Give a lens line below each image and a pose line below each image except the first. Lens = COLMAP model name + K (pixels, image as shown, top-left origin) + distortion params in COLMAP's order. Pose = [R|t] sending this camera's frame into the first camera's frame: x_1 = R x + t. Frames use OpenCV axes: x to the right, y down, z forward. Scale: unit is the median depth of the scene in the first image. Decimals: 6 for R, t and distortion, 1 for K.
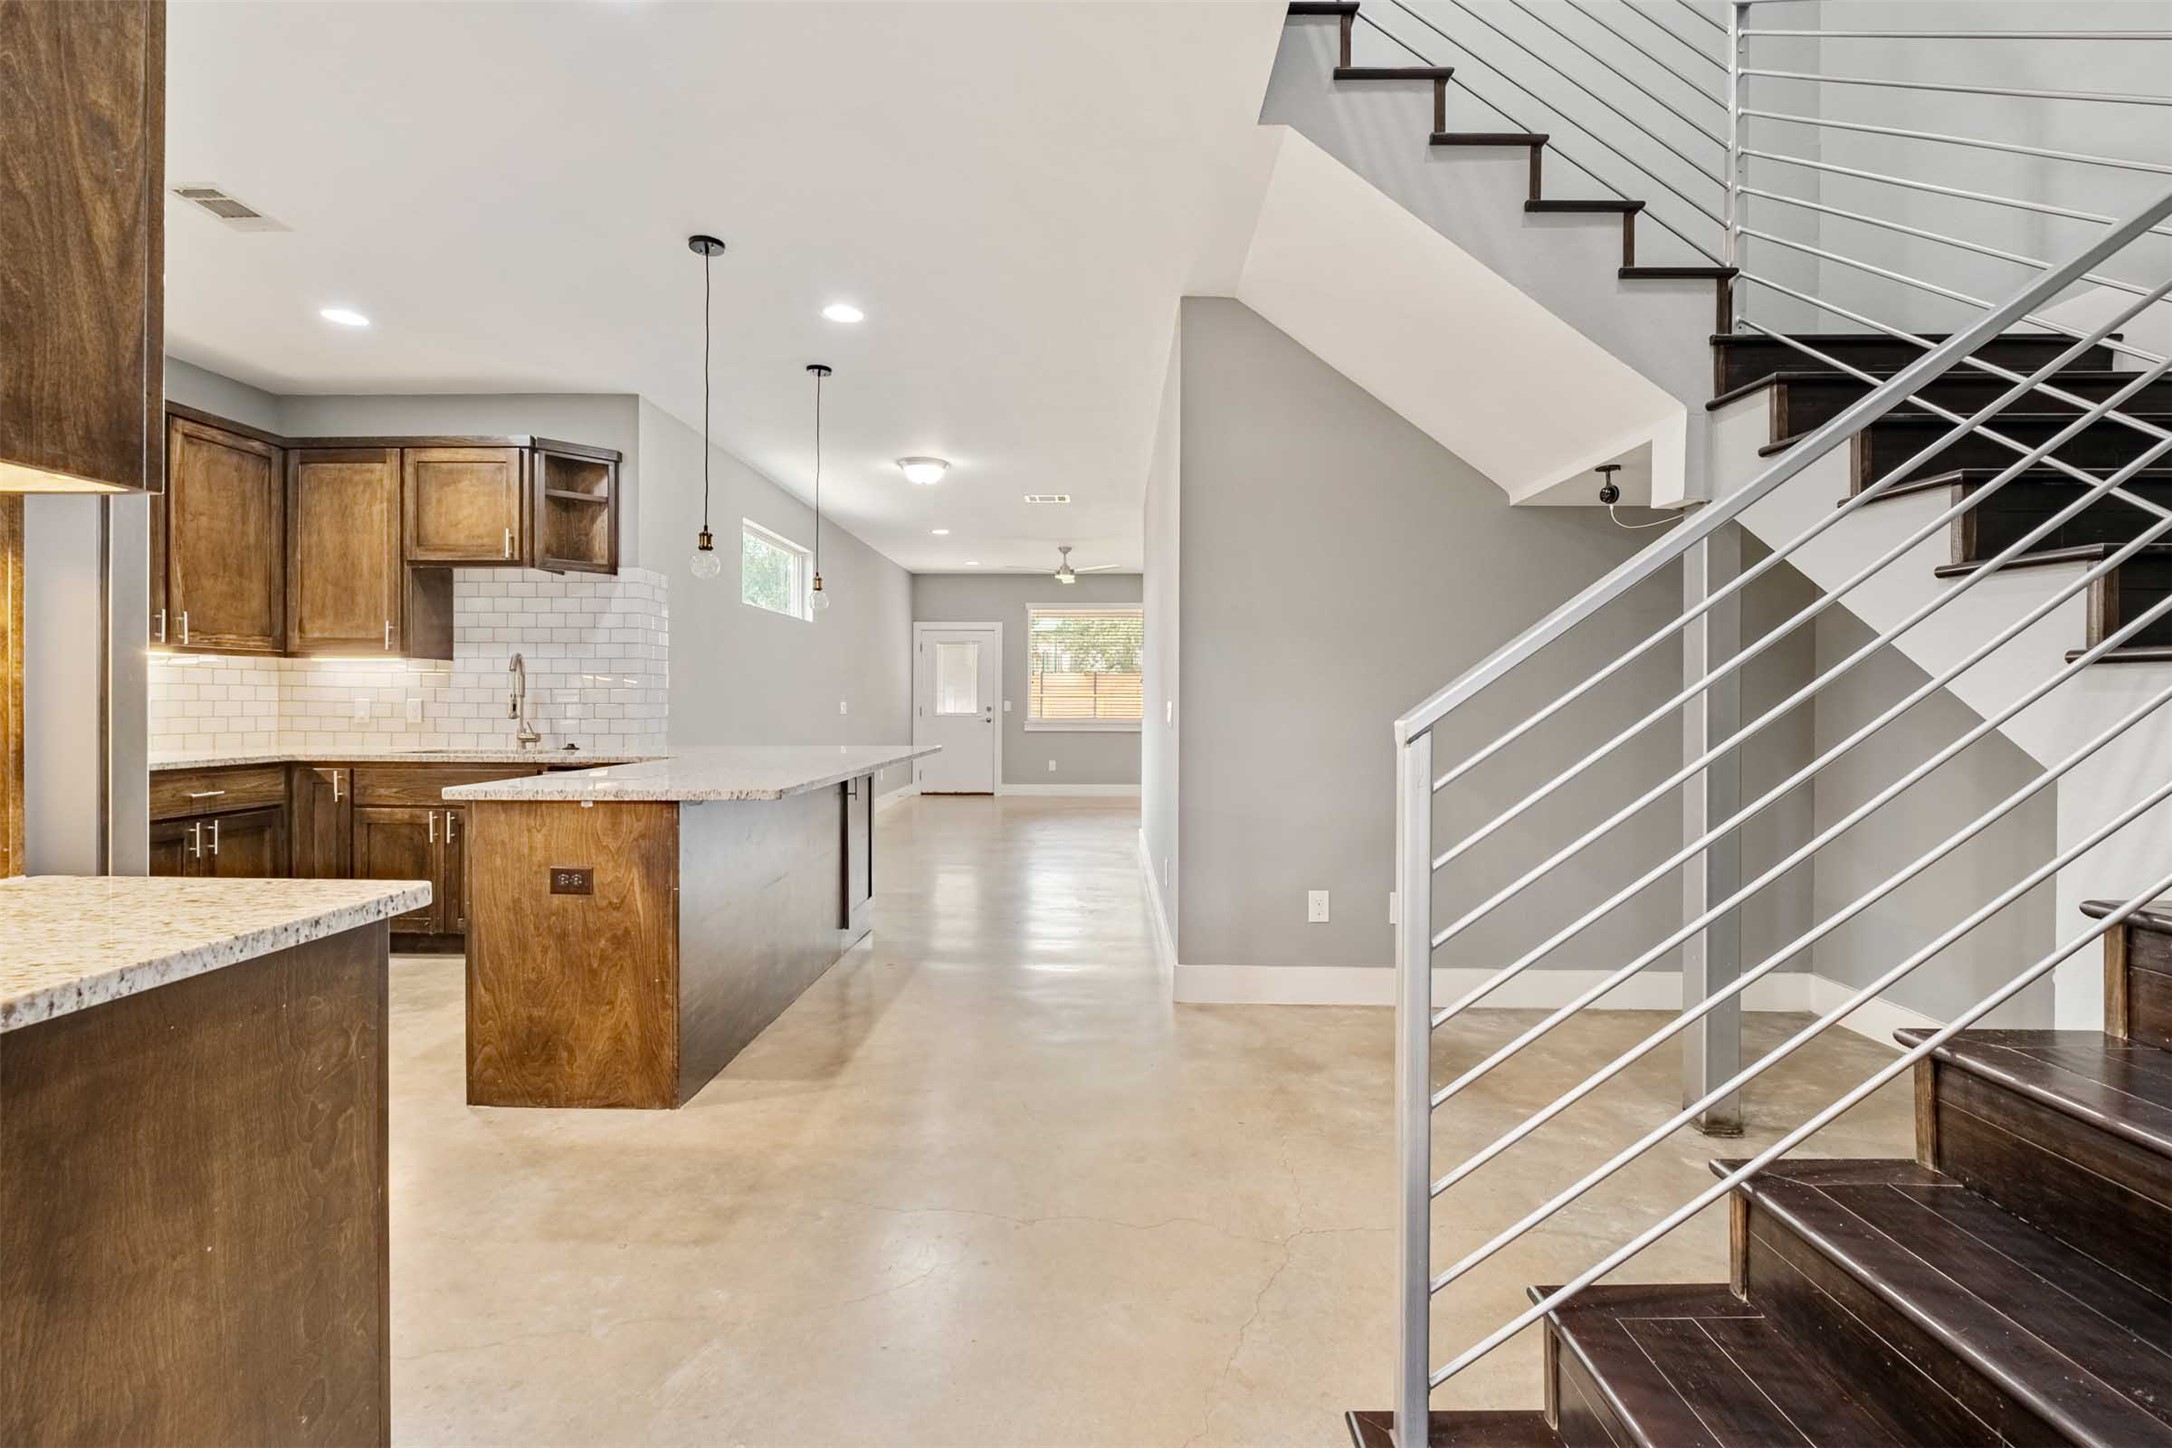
lens RADIAL K [[944.2, 0, 1089.8], [0, 944.2, 700.0], [0, 0, 1]] dist [-0.009840, -0.000500]
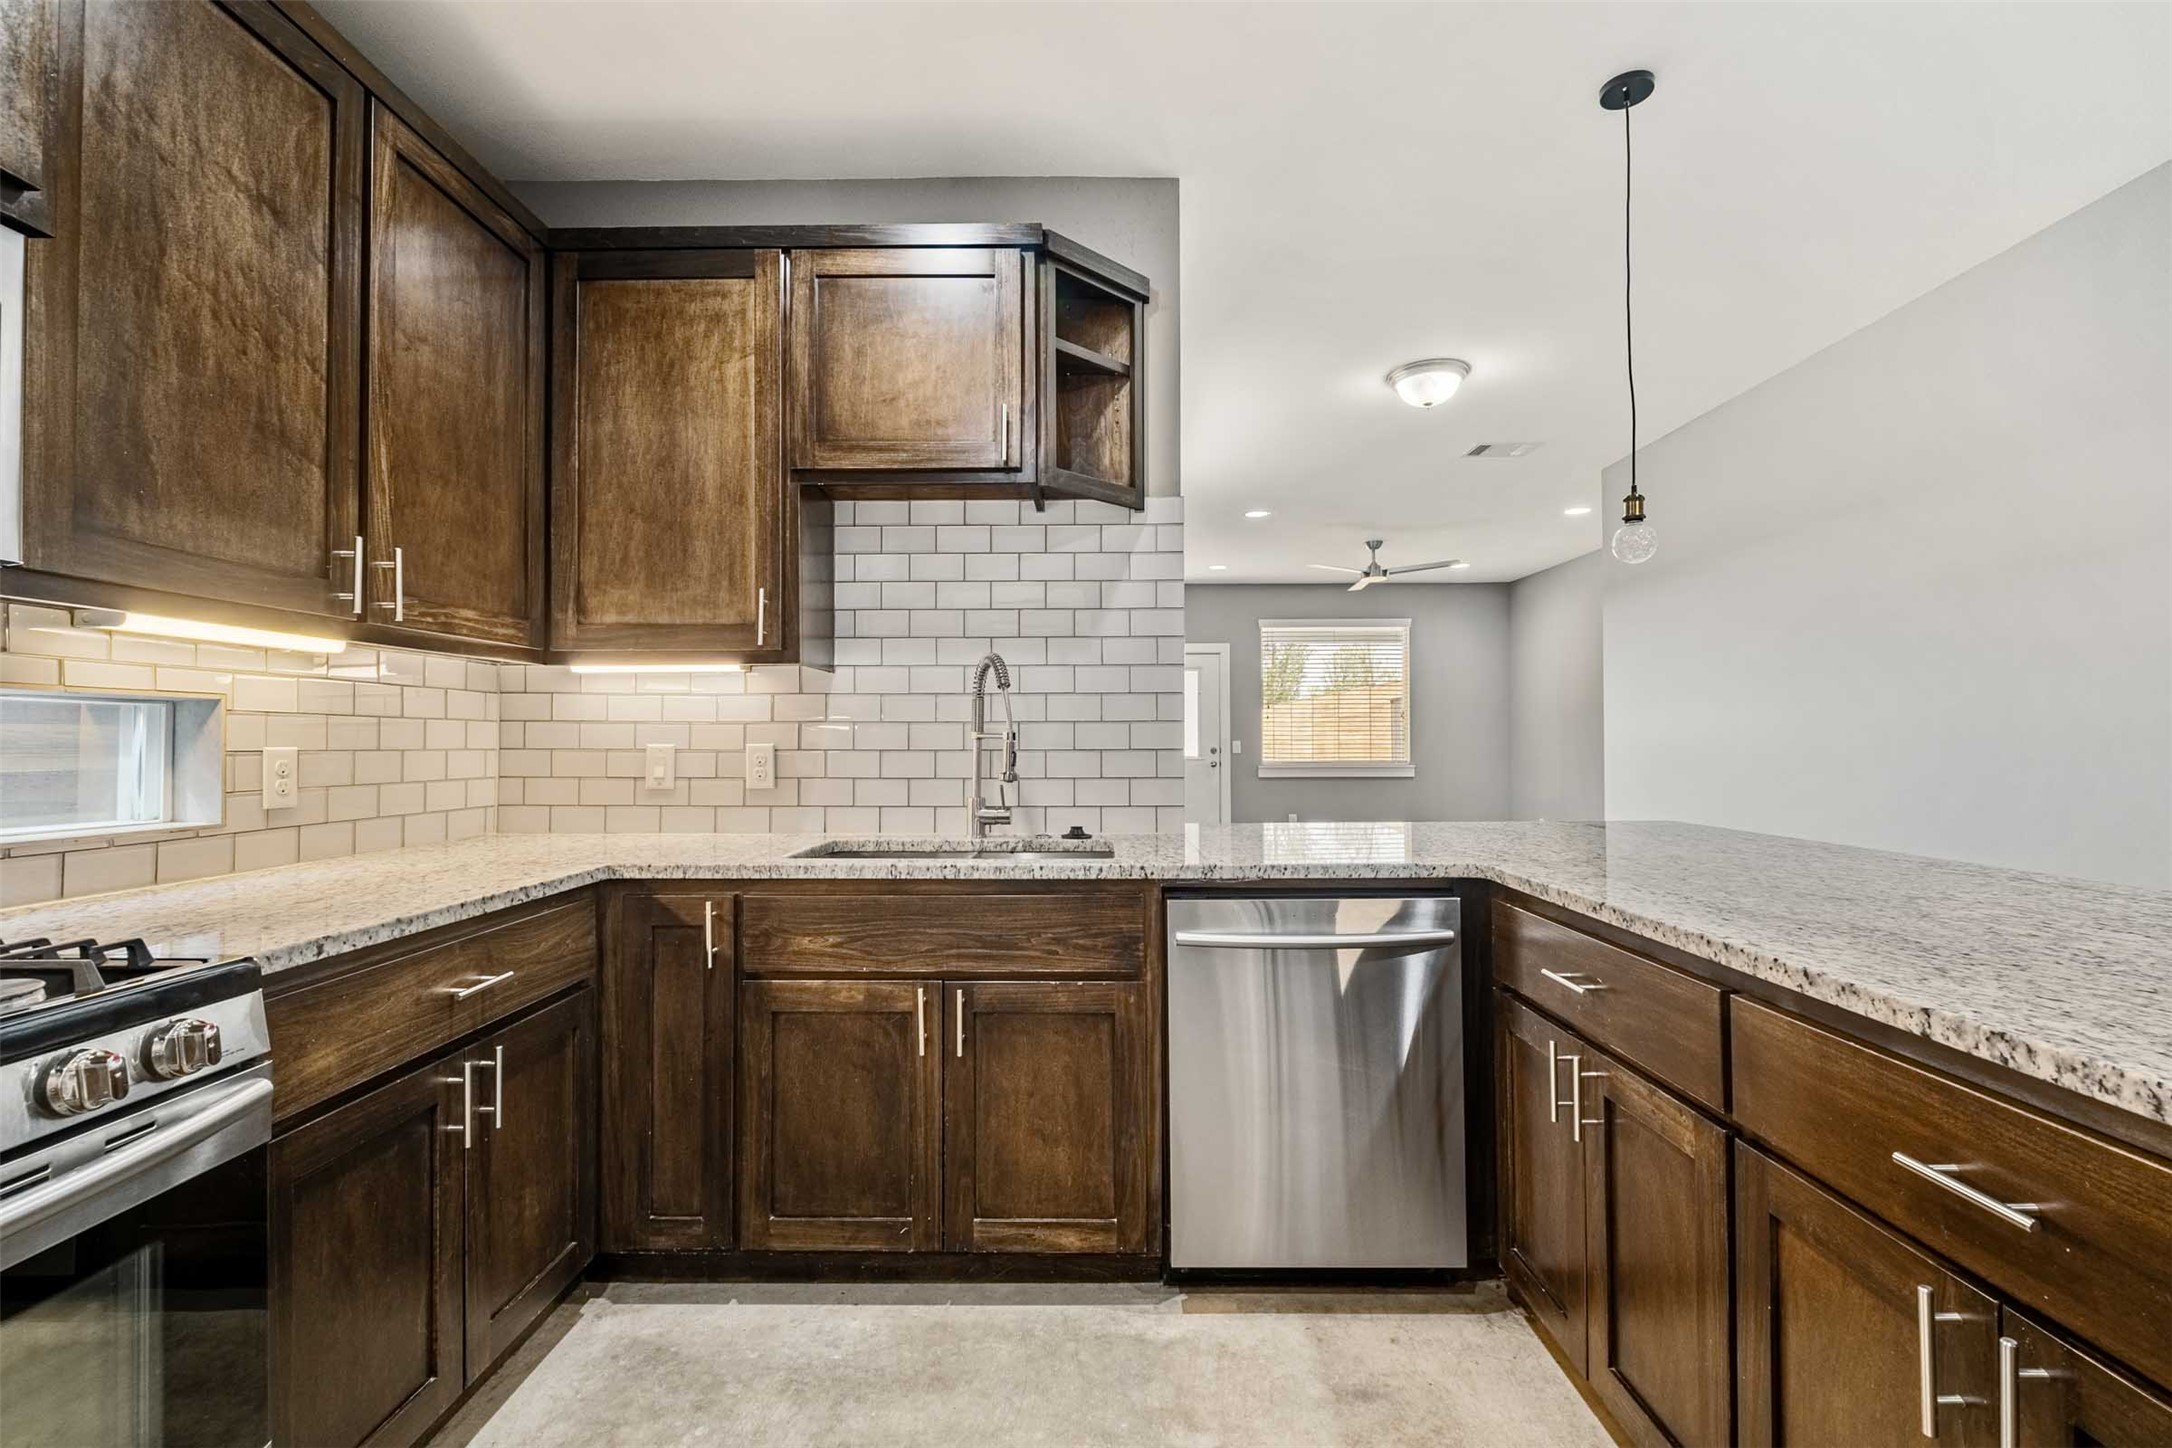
lens RADIAL K [[947.0, 0, 1092.0], [0, 947.0, 719.0], [0, 0, 1]] dist [-0.000287, -0.000436]
pose [[0.999887, -0.007378, 0.013065, -0.573931], [0.007661, 0.999734, -0.021769, -0.002077], [-0.012901, 0.021866, 0.999678, 0.490246]]
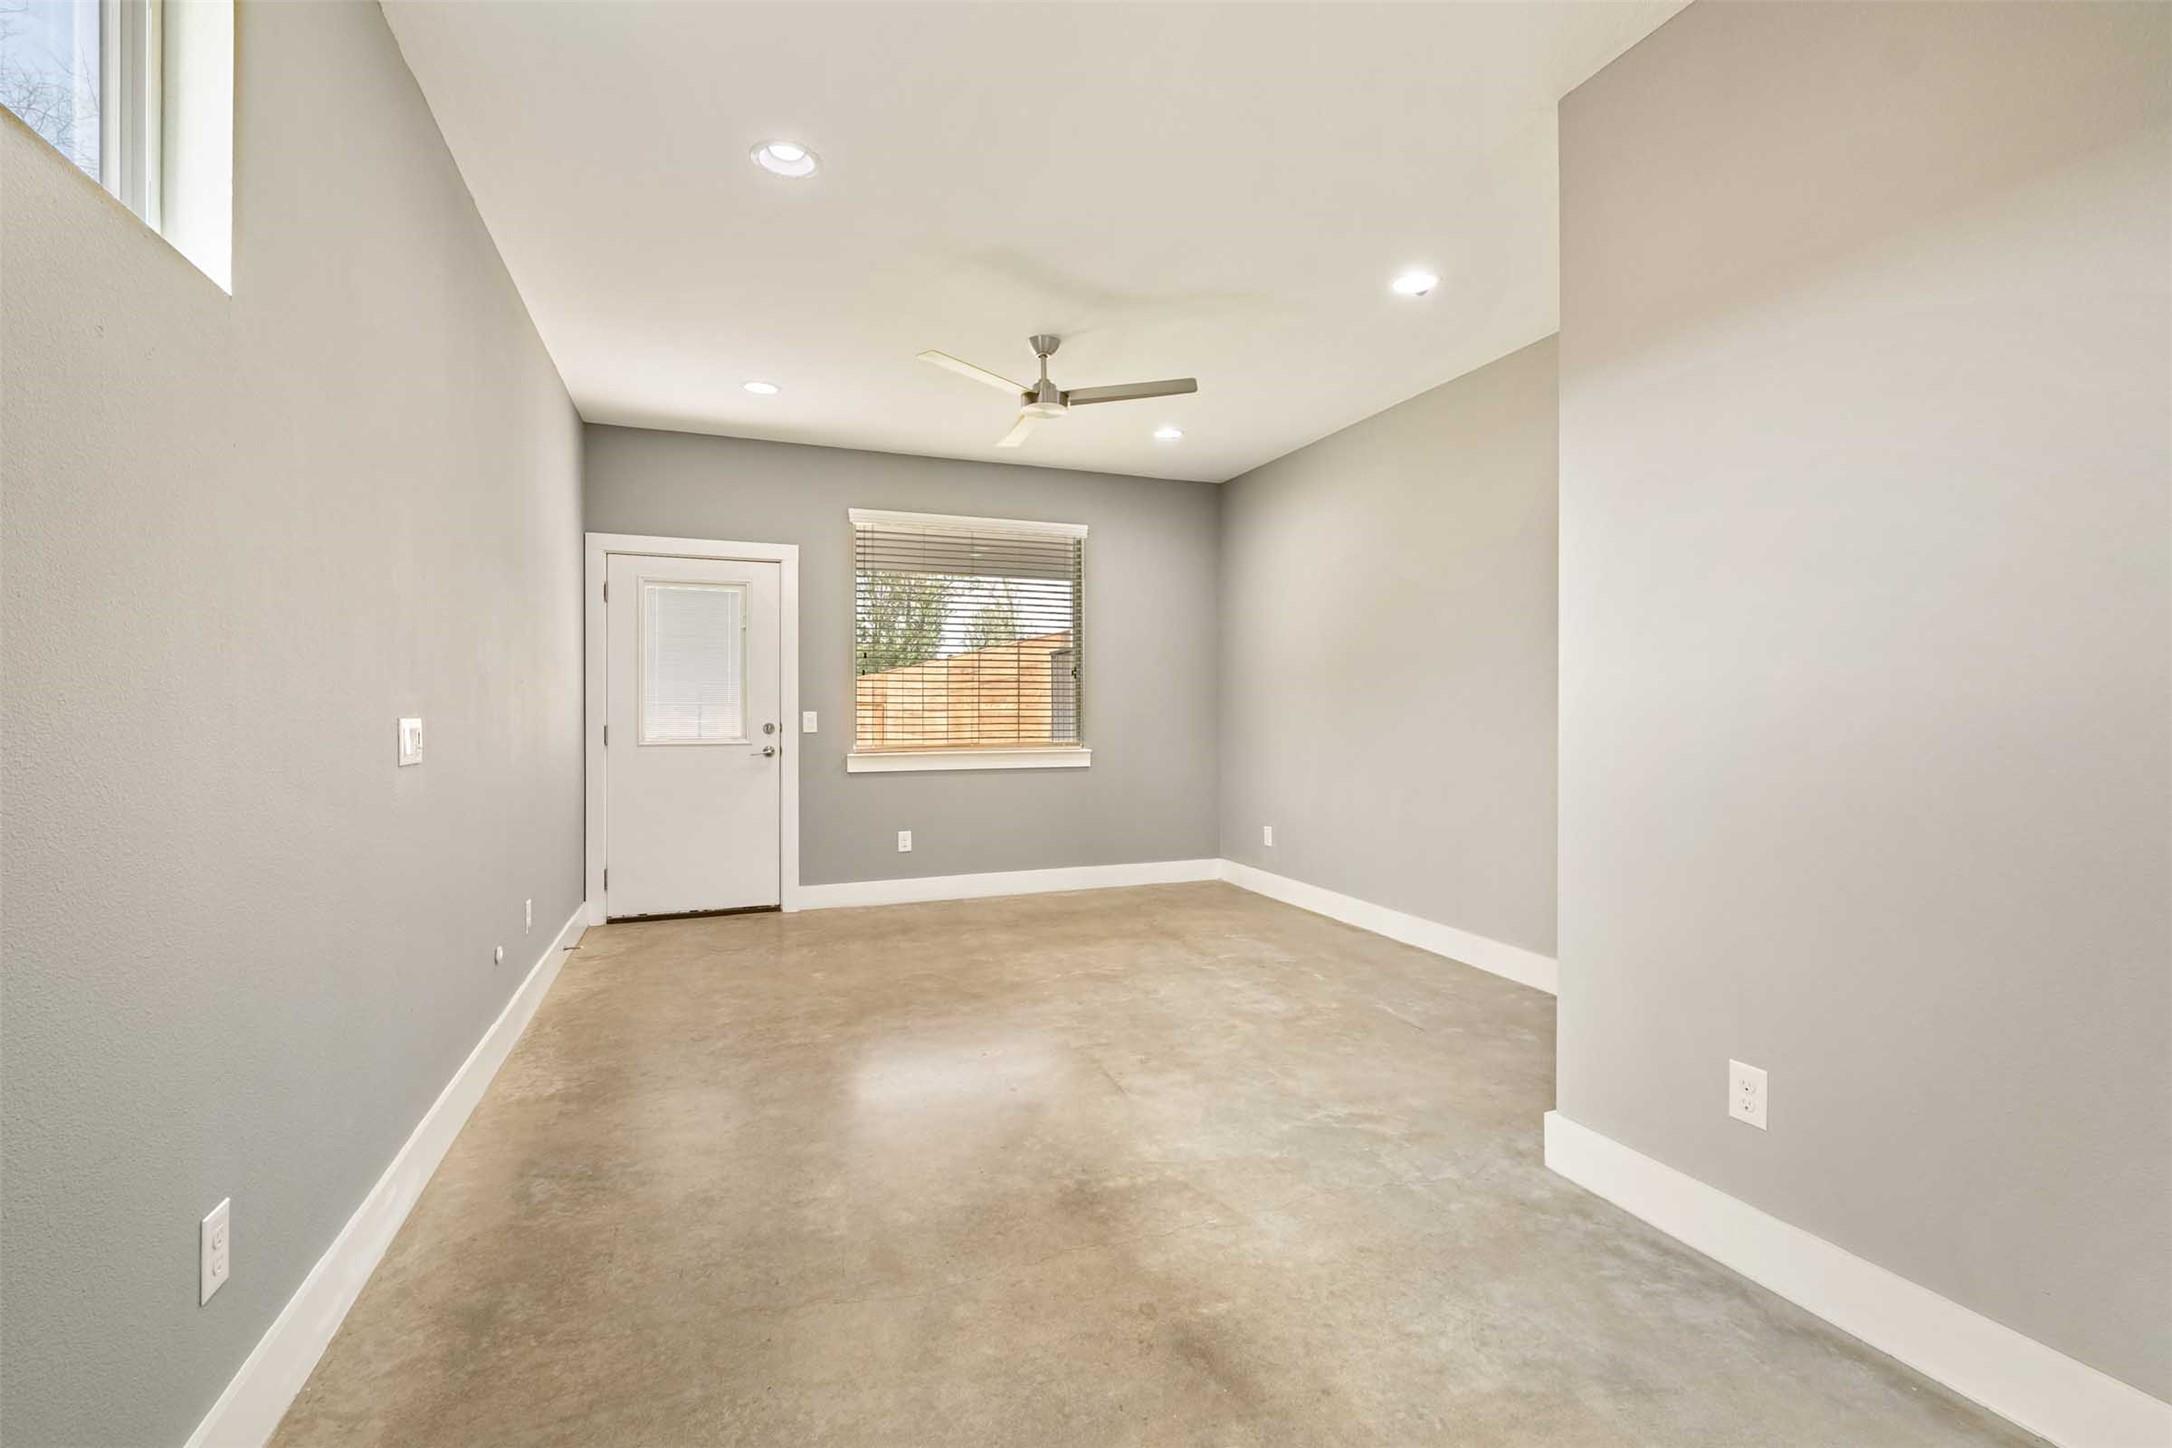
lens RADIAL K [[947.0, 0, 1092.0], [0, 947.0, 719.0], [0, 0, 1]] dist [-0.000287, -0.000436]
pose [[0.926883, -0.004475, 0.375323, -0.349146], [0.000945, 0.999954, 0.009590, 0.001032], [-0.375349, -0.008534, 0.926844, 1.296142]]
